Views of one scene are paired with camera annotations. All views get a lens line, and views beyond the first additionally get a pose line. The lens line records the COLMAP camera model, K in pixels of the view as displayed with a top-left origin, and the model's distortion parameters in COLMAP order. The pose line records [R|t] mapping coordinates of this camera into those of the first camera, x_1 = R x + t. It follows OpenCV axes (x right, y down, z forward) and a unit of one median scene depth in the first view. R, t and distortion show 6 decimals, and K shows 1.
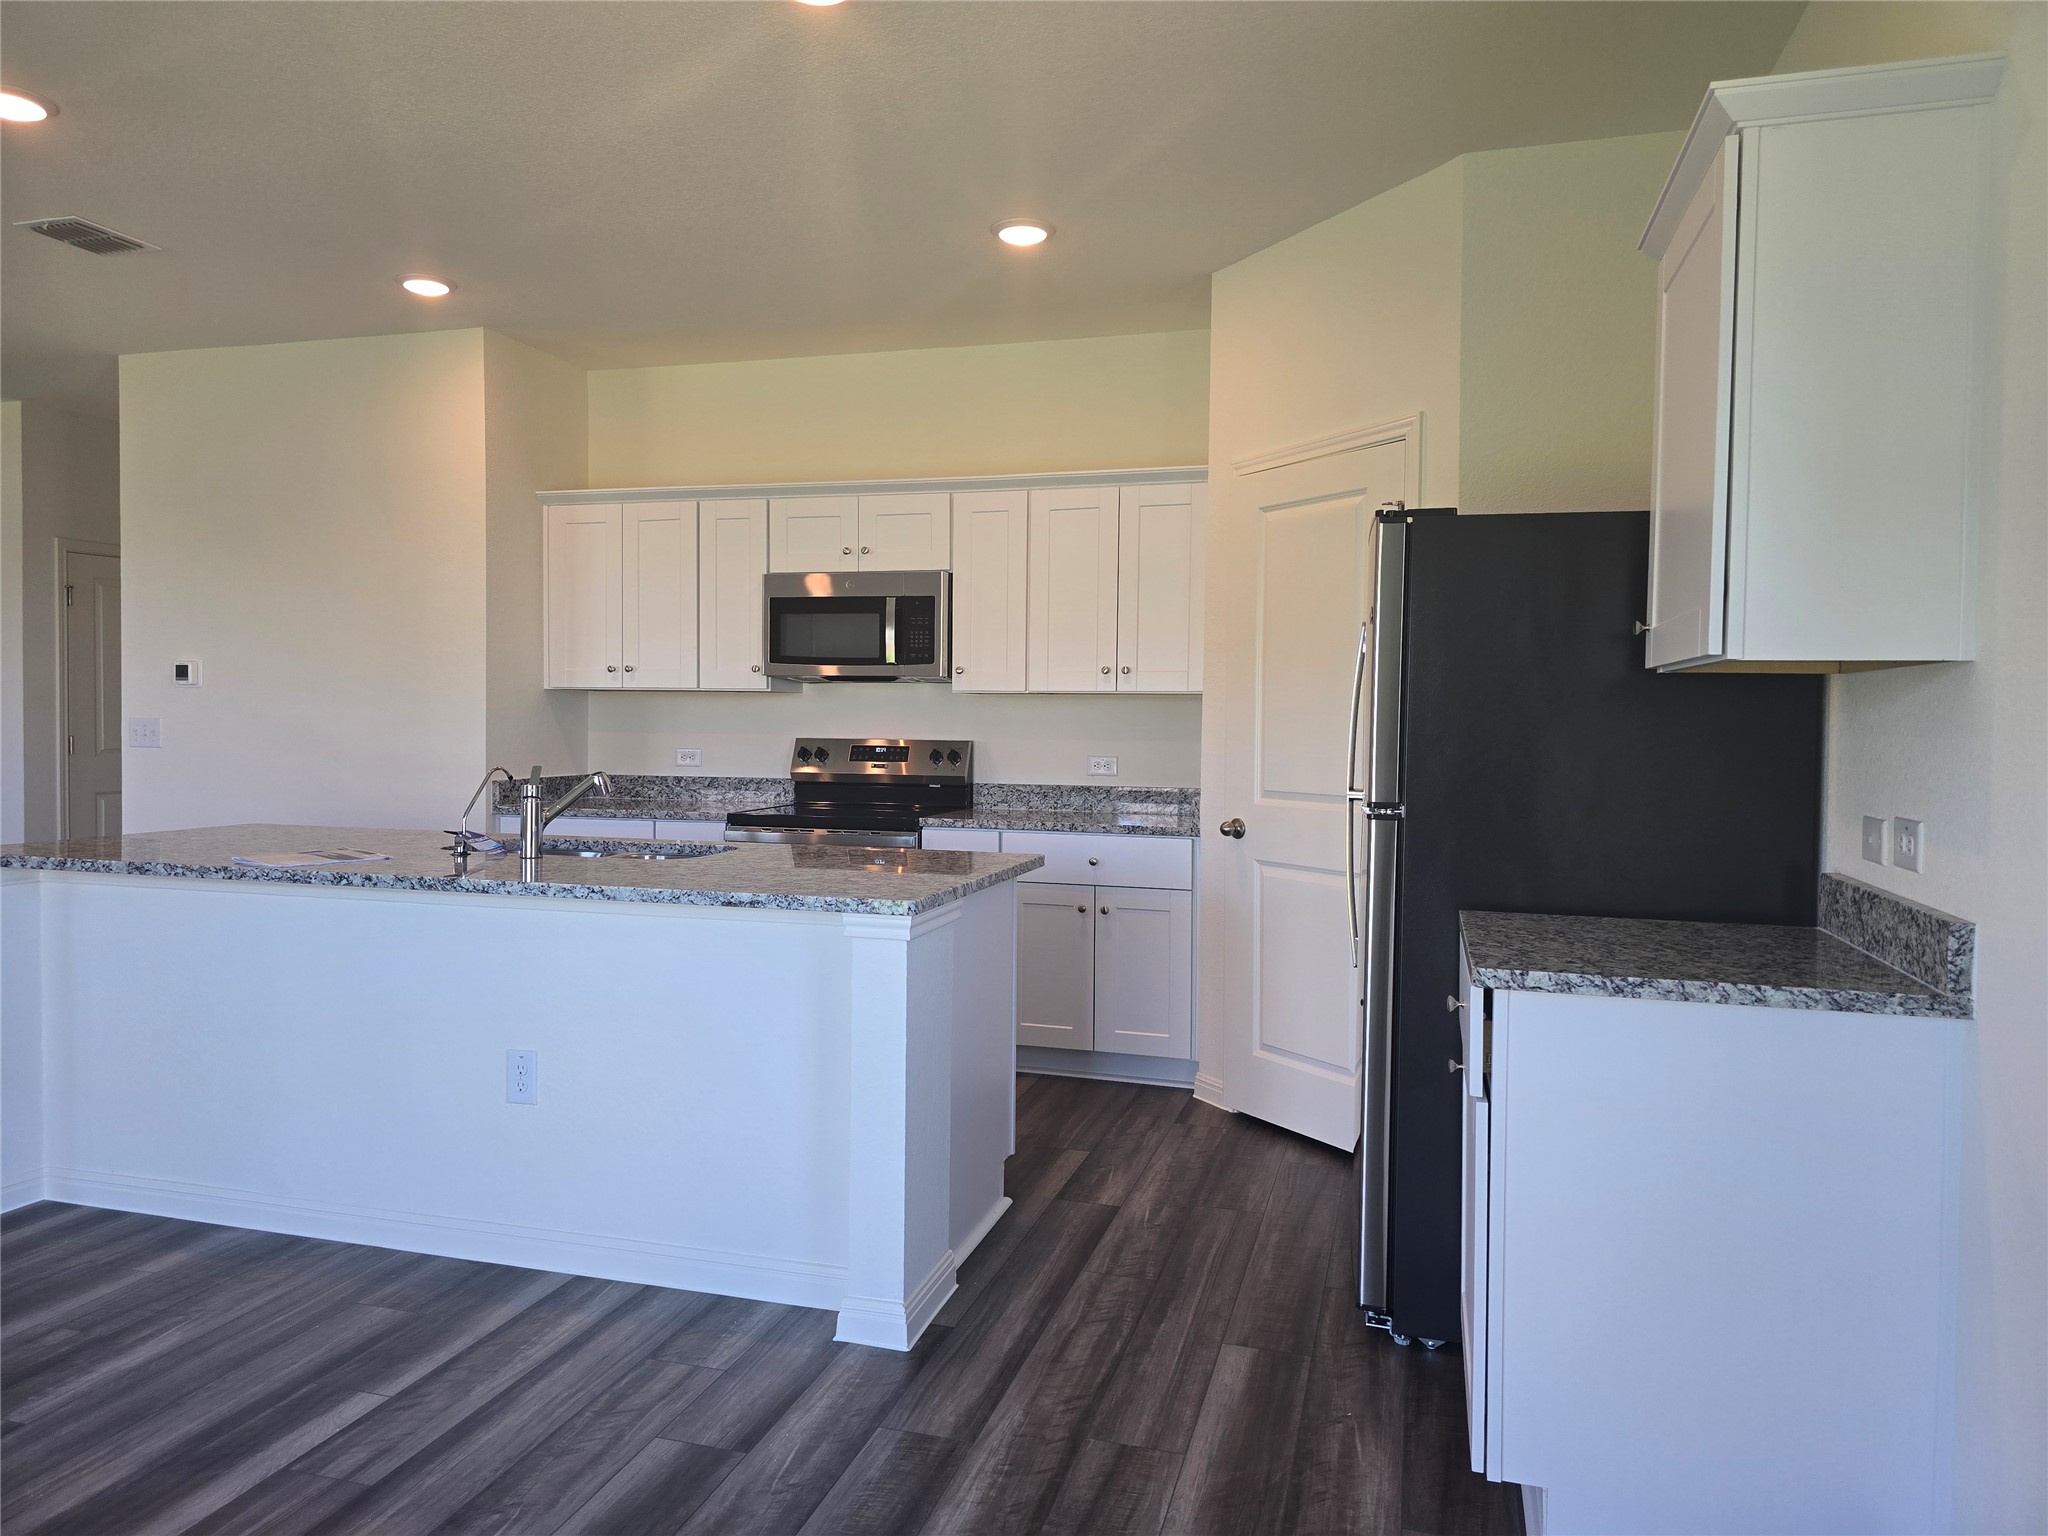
lens RADIAL K [[1384.9, 0, 1012.9], [0, 1384.9, 745.1], [0, 0, 1]] dist [0.056716, -0.055863]
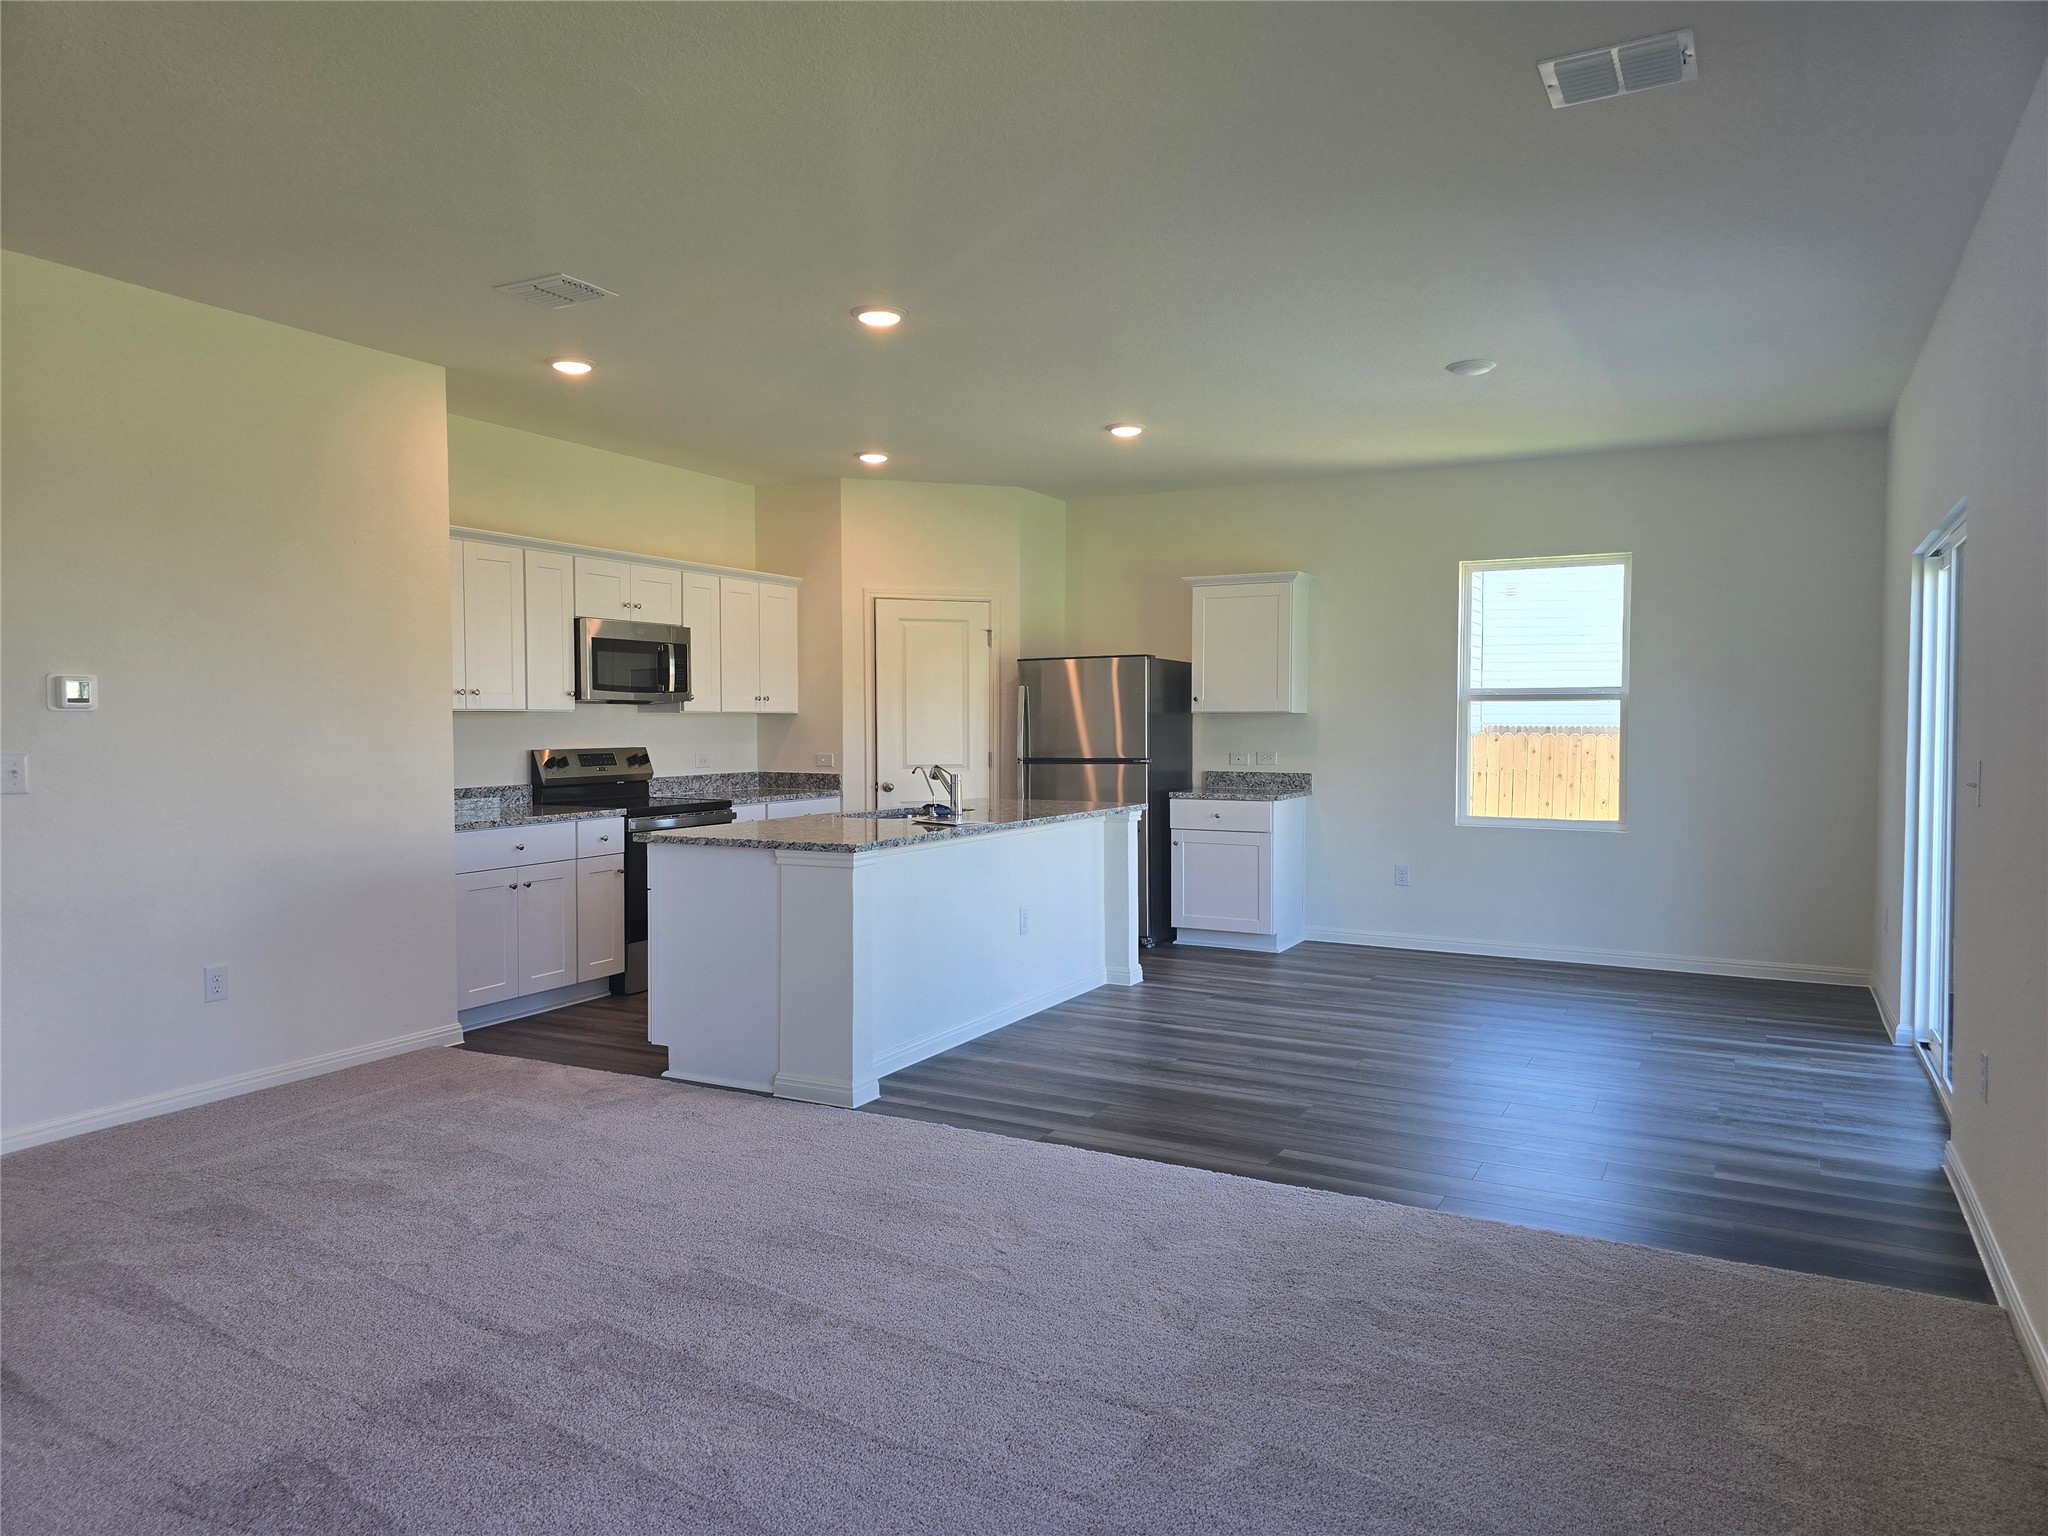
lens RADIAL K [[1384.9, 0, 1019.5], [0, 1384.9, 768.3], [0, 0, 1]] dist [0.056716, -0.055863]
pose [[0.187070, -0.045163, 0.981308, -1.438364], [0.023596, 0.998861, 0.041473, -0.033637], [-0.982063, 0.015397, 0.187923, 0.414965]]
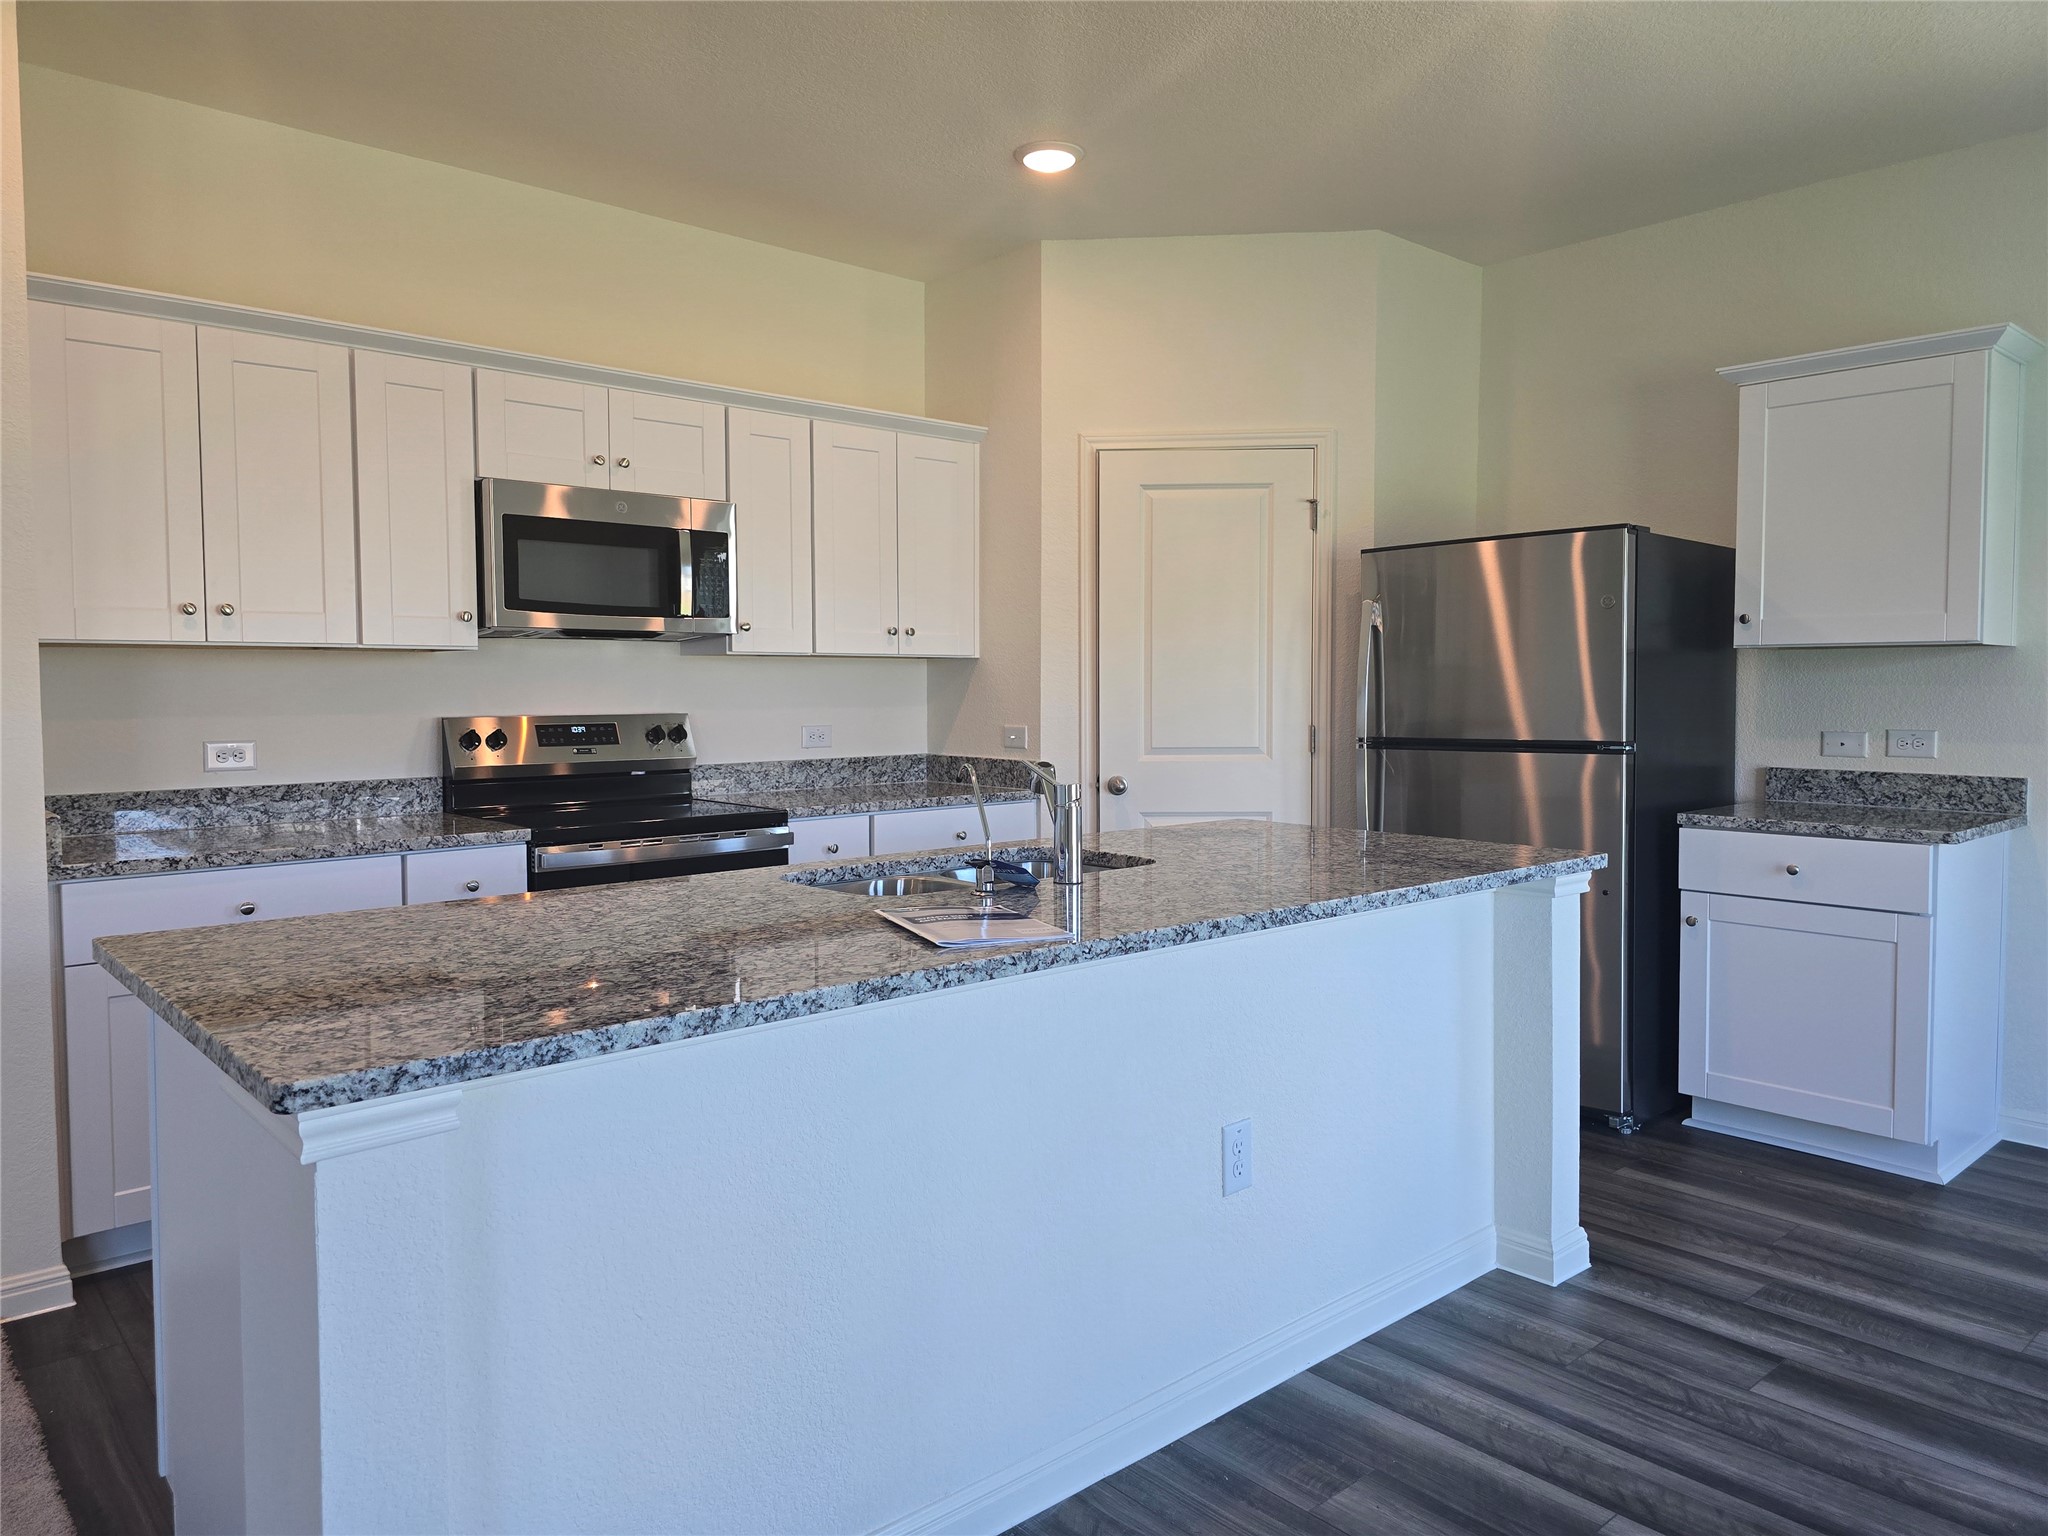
lens RADIAL K [[1384.9, 0, 999.7], [0, 1384.9, 746.8], [0, 0, 1]] dist [0.056716, -0.055863]
pose [[0.528403, -0.050582, 0.847485, -0.683617], [0.025612, 0.998719, 0.043640, -0.015890], [-0.848607, -0.001353, 0.529022, 0.455263]]
